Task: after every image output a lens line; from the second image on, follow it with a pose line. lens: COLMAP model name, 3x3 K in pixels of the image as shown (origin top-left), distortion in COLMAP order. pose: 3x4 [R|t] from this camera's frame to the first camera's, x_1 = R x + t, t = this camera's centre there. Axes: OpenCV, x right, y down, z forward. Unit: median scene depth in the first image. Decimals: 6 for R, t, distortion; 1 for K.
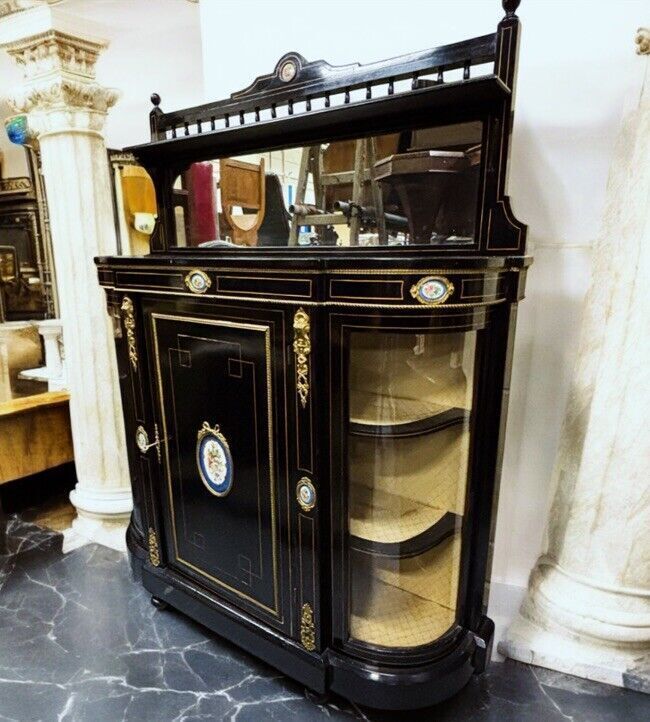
lens RADIAL K [[460.8, 0, 312.7], [0, 460.8, 359.6], [0, 0, 1]] dist [0.001572, -0.001978]
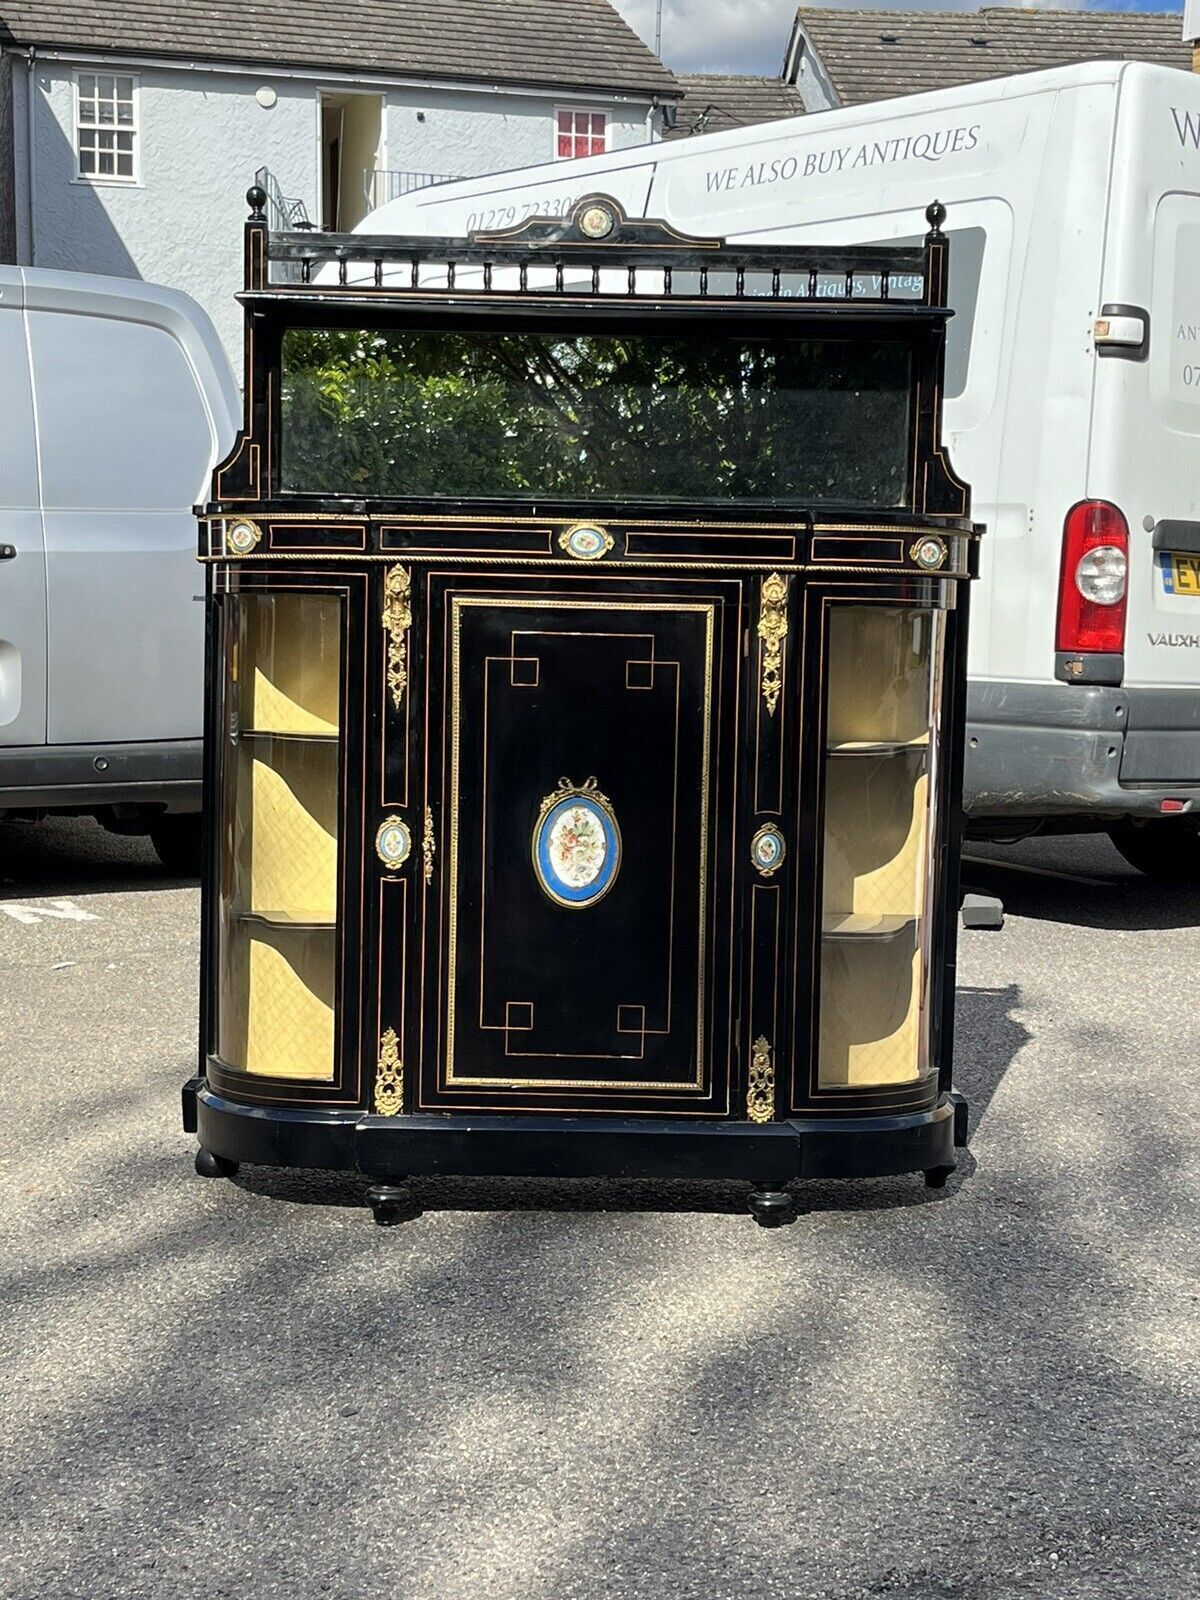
lens RADIAL K [[2245.5, 0, 600.0], [0, 2245.5, 800.0], [0, 0, 1]] dist [0.159015, -0.535146]
pose [[0.828573, -0.017173, 0.559618, -2.160282], [0.104360, 0.986749, -0.124236, 0.629812], [-0.550069, 0.161341, 0.819386, -1.663914]]
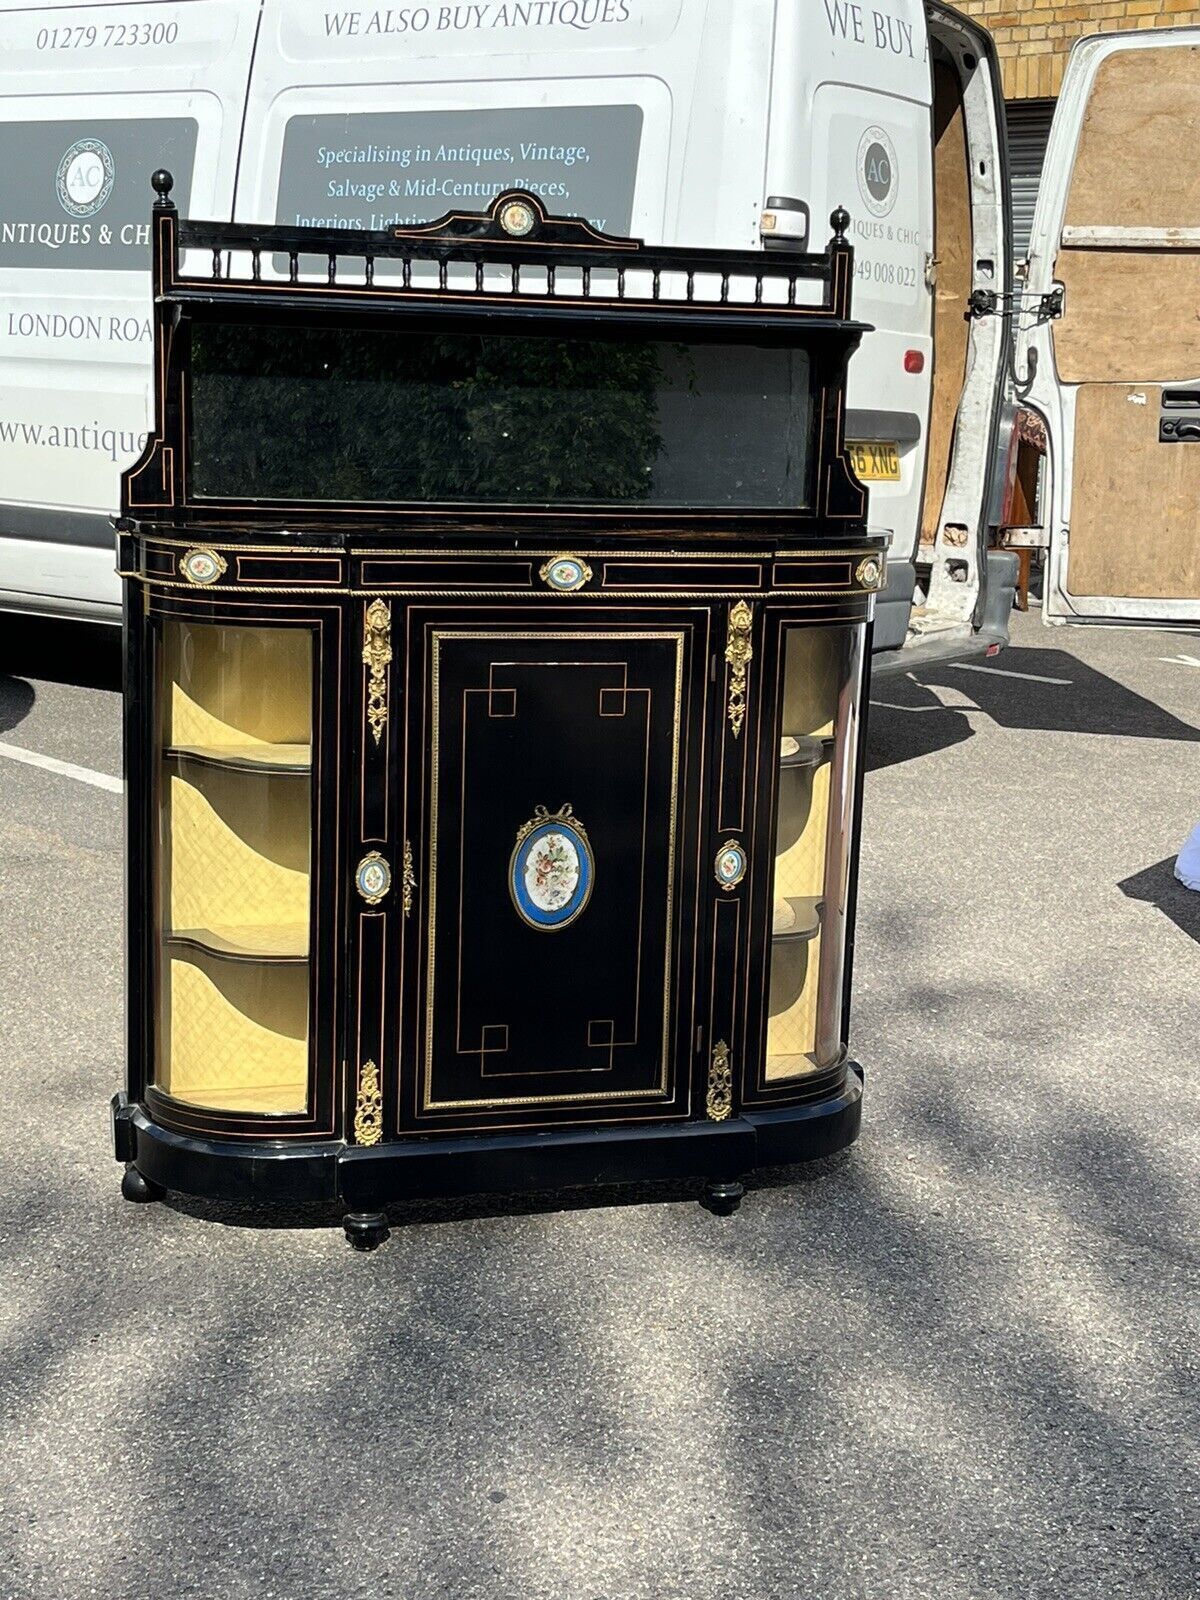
lens RADIAL K [[2245.5, 0, 600.0], [0, 2245.5, 800.0], [0, 0, 1]] dist [0.159015, -0.535146]
pose [[0.641668, -0.114213, 0.758431, -2.847810], [0.145877, 0.988974, 0.025512, 0.078575], [-0.752982, 0.094267, 0.651254, -1.145428]]
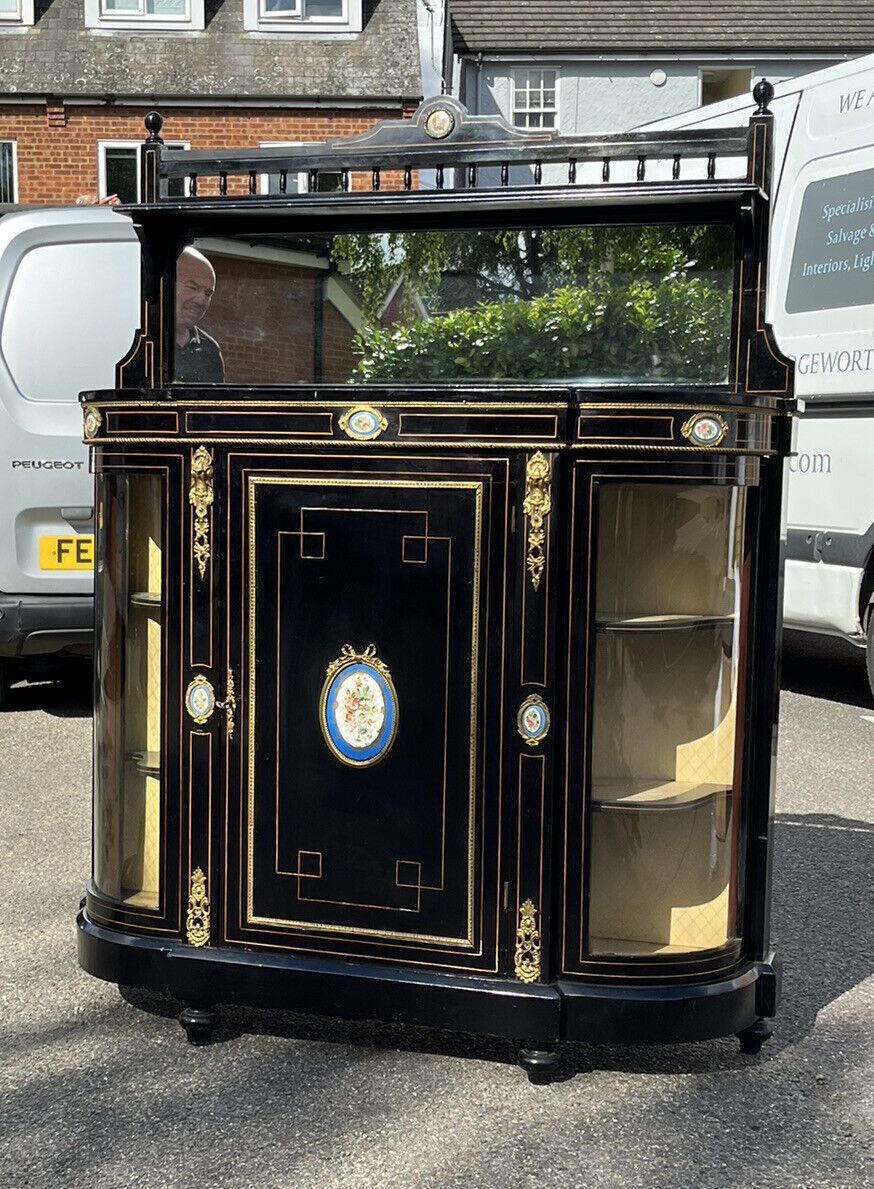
lens RADIAL K [[1717.8, 0, 392.8], [0, 1717.8, 645.3], [0, 0, 1]] dist [0.136889, -0.450858]
pose [[0.962607, 0.001142, 0.270898, -0.966698], [0.036760, 0.990191, -0.134798, 0.544626], [-0.268394, 0.139716, 0.953123, -1.516083]]
